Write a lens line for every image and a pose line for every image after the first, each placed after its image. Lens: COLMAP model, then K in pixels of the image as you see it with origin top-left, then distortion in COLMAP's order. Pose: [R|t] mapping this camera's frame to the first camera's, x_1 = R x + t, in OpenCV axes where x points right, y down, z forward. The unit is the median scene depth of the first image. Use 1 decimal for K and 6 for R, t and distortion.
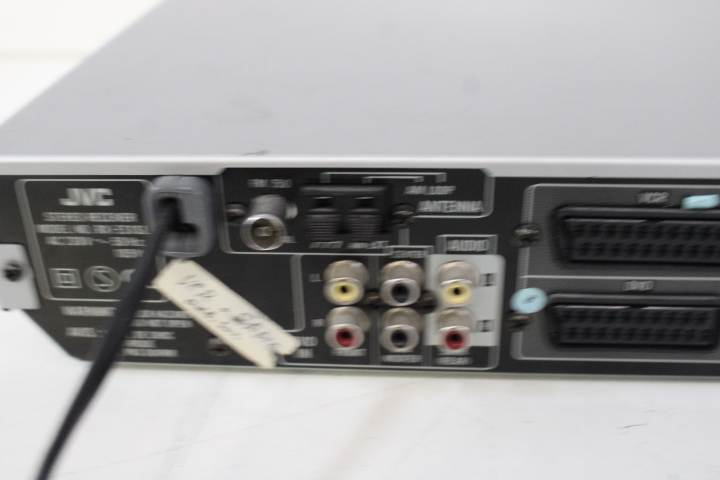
lens RADIAL K [[828.7, 0, 357.6], [0, 828.7, 240.5], [0, 0, 1]] dist [-0.089681, 0.000000]
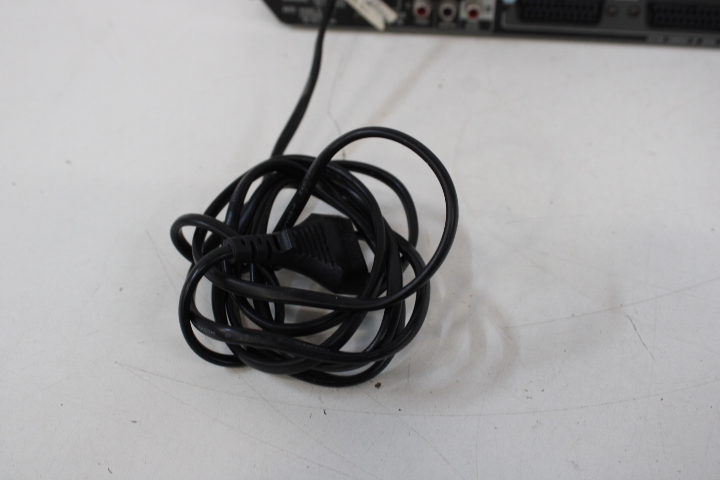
lens RADIAL K [[828.7, 0, 364.3], [0, 828.7, 234.3], [0, 0, 1]] dist [-0.089681, 0.000000]
pose [[0.999612, 0.027252, -0.005774, -0.133504], [-0.025230, 0.973563, 0.227021, 0.198773], [0.011808, -0.226787, 0.973873, -1.176106]]
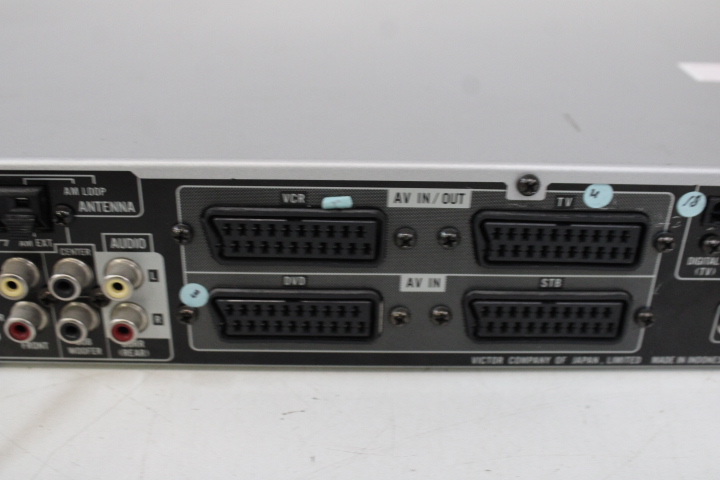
lens RADIAL K [[828.7, 0, 361.4], [0, 828.7, 239.5], [0, 0, 1]] dist [-0.089681, 0.000000]
pose [[0.992416, -0.000380, 0.122928, 0.290533], [0.001120, 0.999982, -0.005953, 0.007462], [-0.122923, 0.006046, 0.992398, -0.084082]]
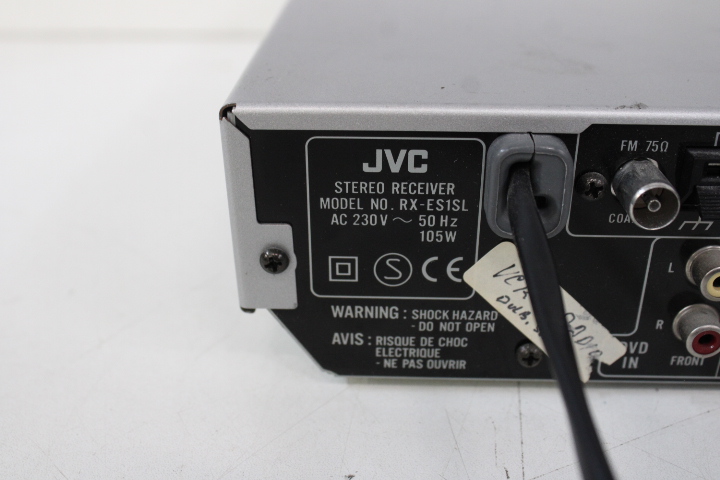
lens RADIAL K [[828.7, 0, 358.5], [0, 828.7, 238.7], [0, 0, 1]] dist [-0.089681, 0.000000]
pose [[0.998602, 0.004574, 0.052651, -0.393708], [-0.003866, 0.999901, -0.013548, 0.028976], [-0.052708, 0.013326, 0.998521, 0.225823]]
